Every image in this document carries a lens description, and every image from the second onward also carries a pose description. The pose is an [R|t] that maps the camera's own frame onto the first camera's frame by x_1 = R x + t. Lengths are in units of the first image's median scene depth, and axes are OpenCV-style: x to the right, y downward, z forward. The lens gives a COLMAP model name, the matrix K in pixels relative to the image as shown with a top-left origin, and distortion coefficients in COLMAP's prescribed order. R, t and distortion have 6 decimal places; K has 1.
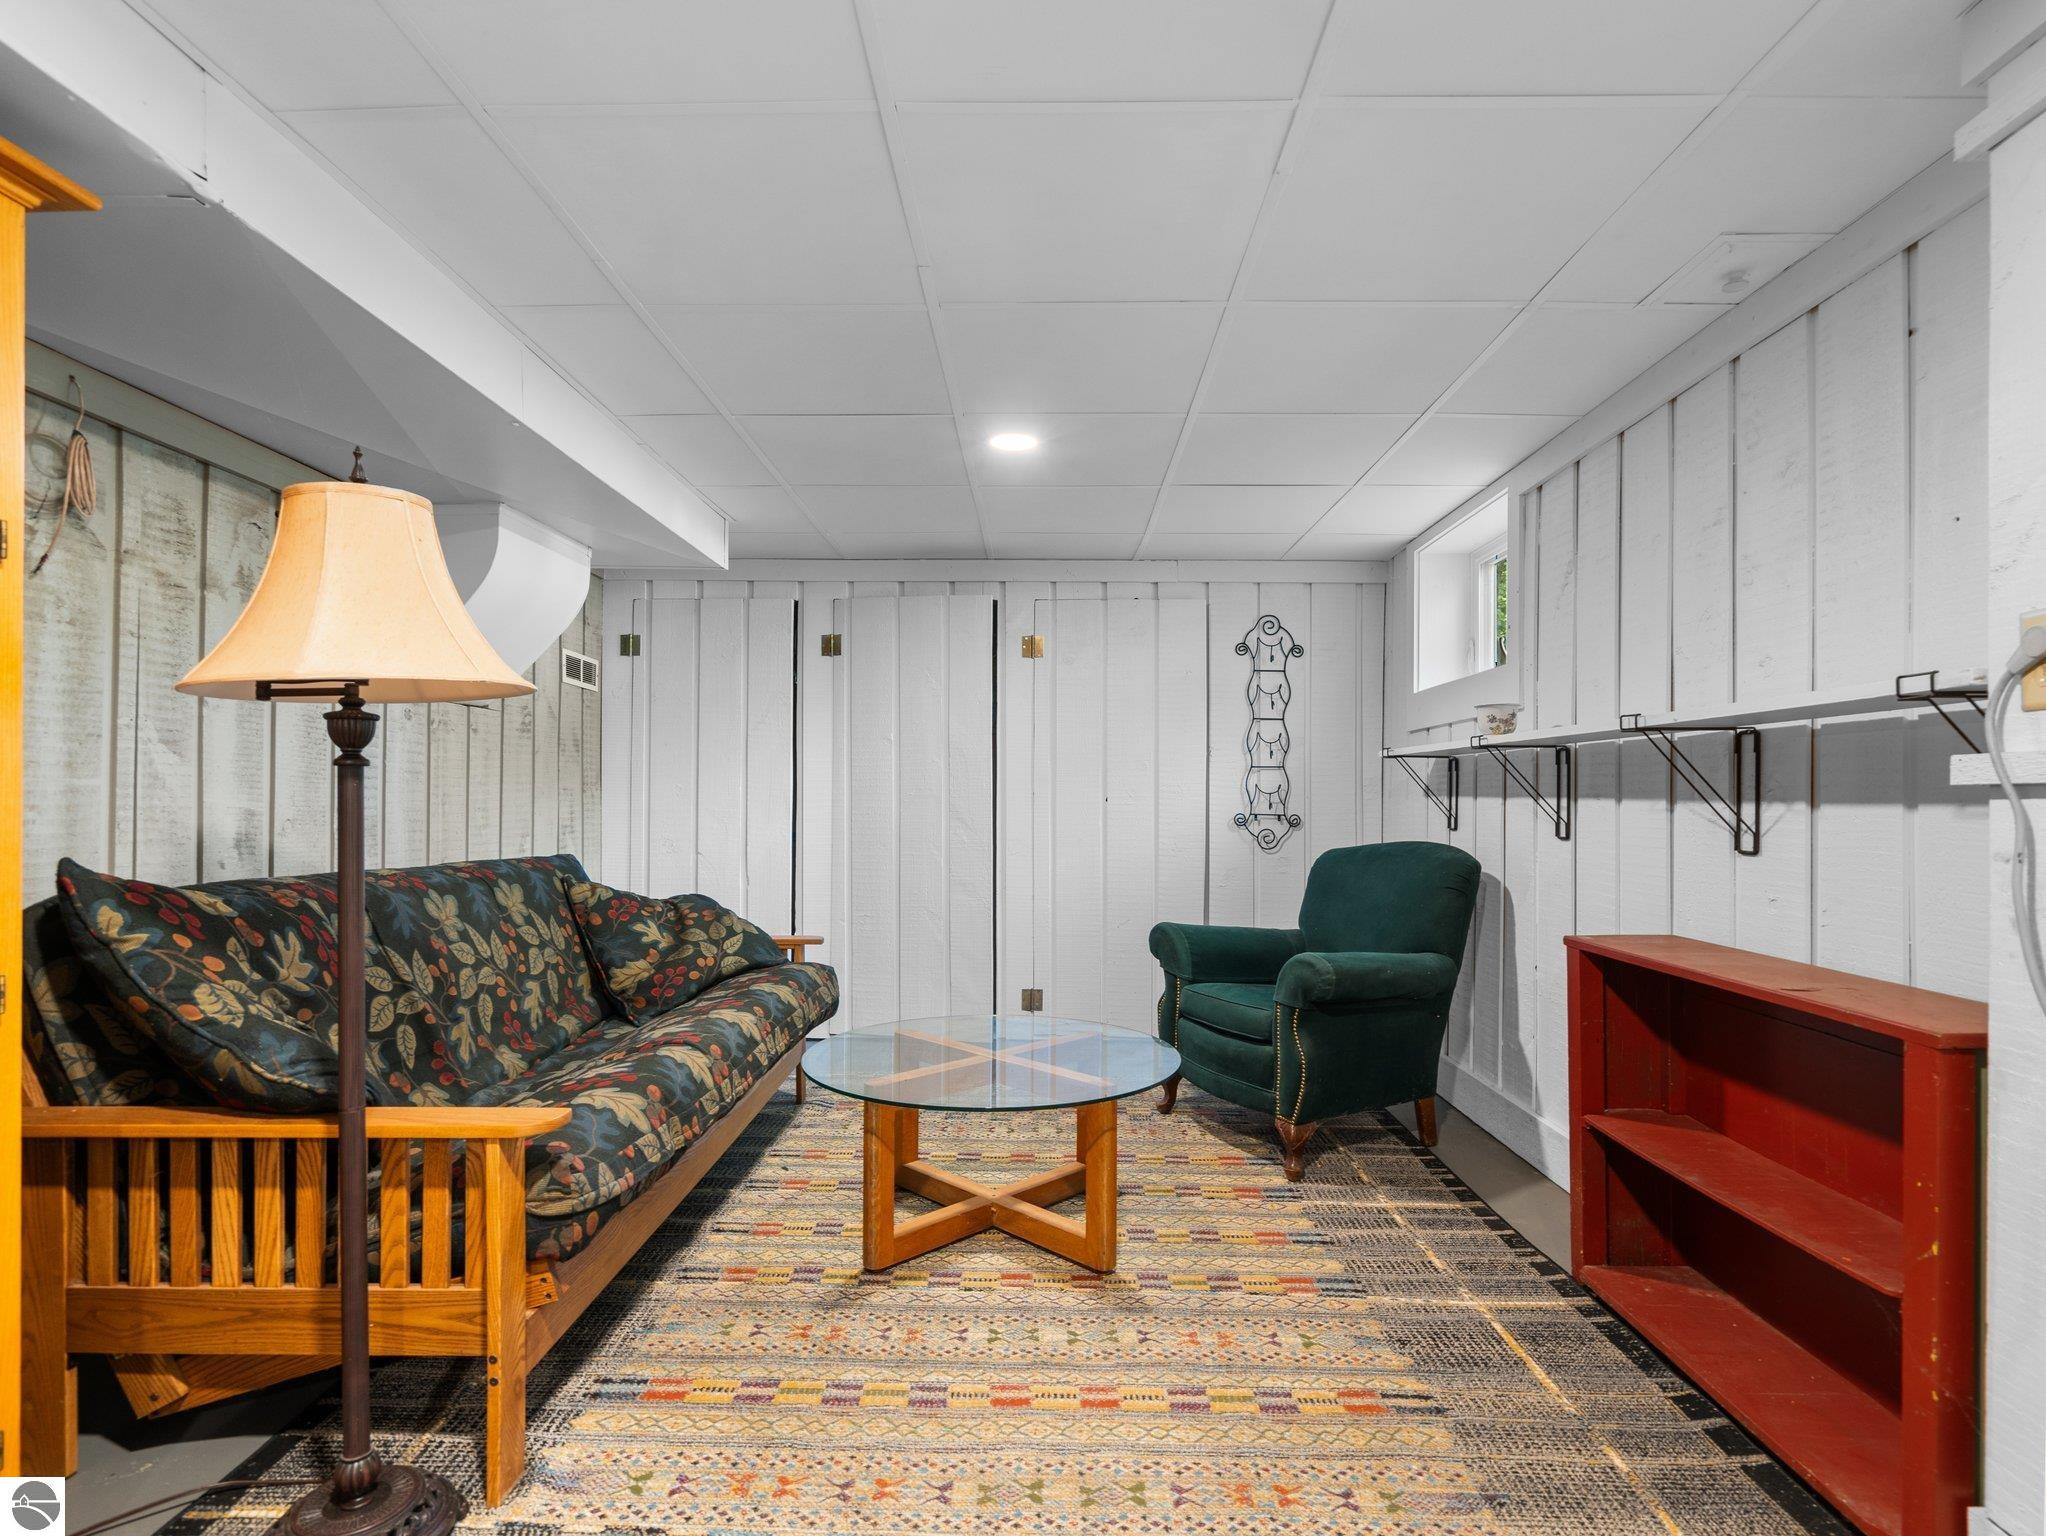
lens RADIAL K [[1040.6, 0, 1027.6], [0, 1040.6, 796.7], [0, 0, 1]] dist [-0.007275, 0.002715]
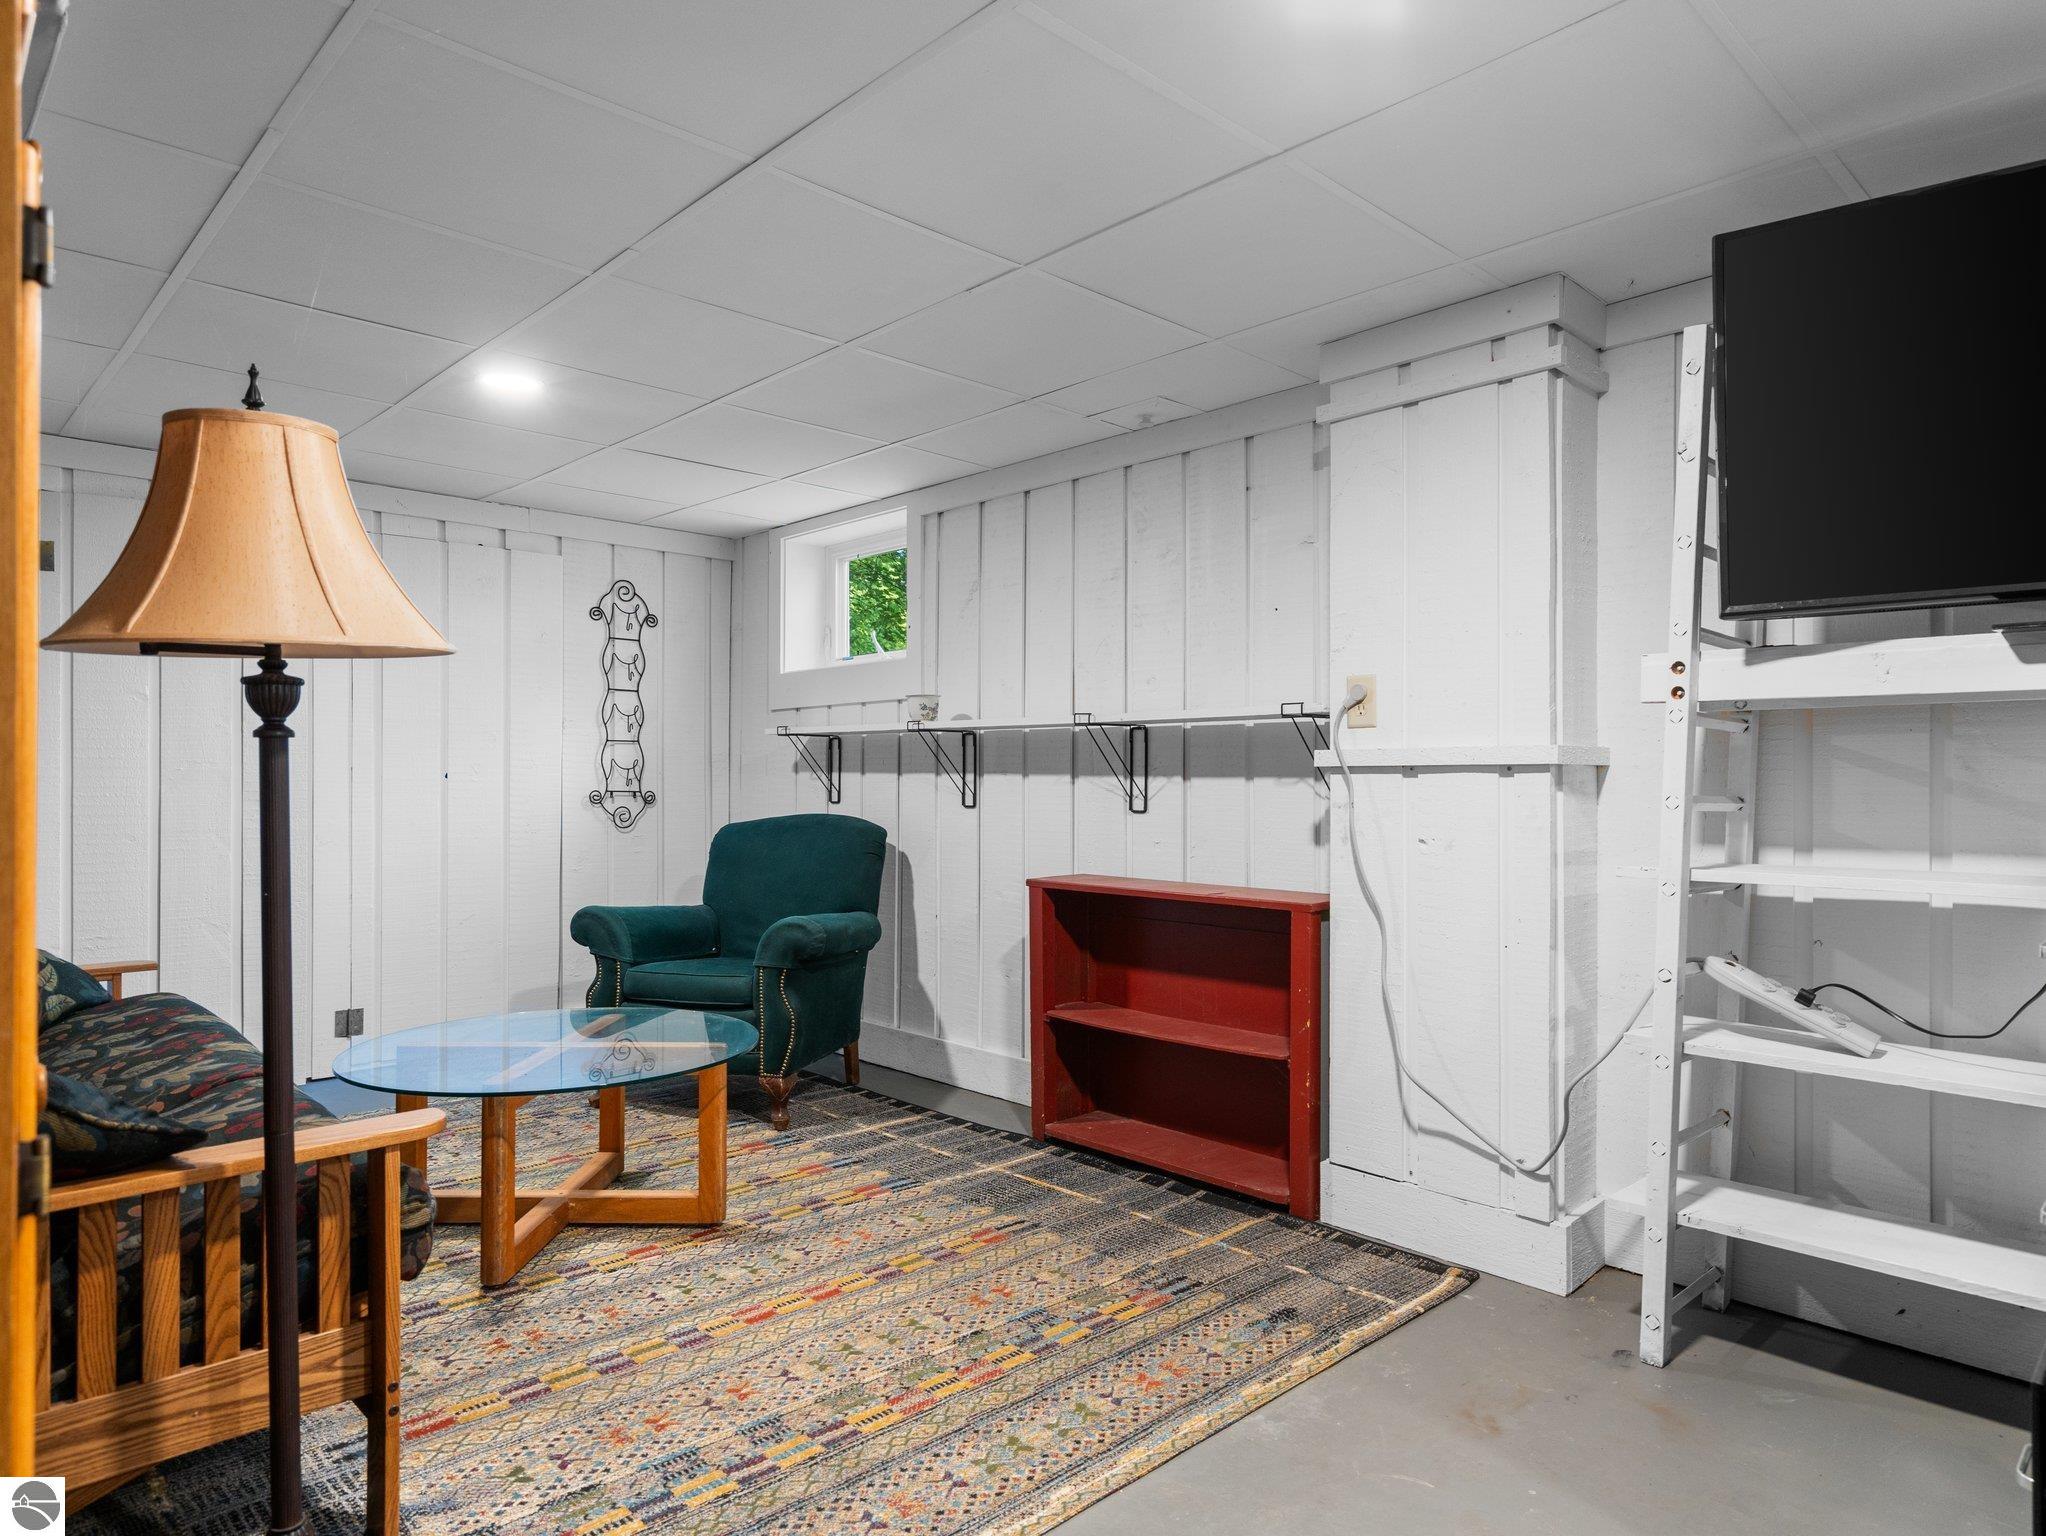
lens RADIAL K [[1245.1, 0, 1022.6], [0, 1245.1, 772.6], [0, 0, 1]] dist [-0.001544, 0.000963]
pose [[0.712589, 0.000141, 0.701581, -0.598394], [-0.000350, 1.000000, 0.000154, -0.000466], [-0.701581, -0.000356, 0.712589, -0.116764]]
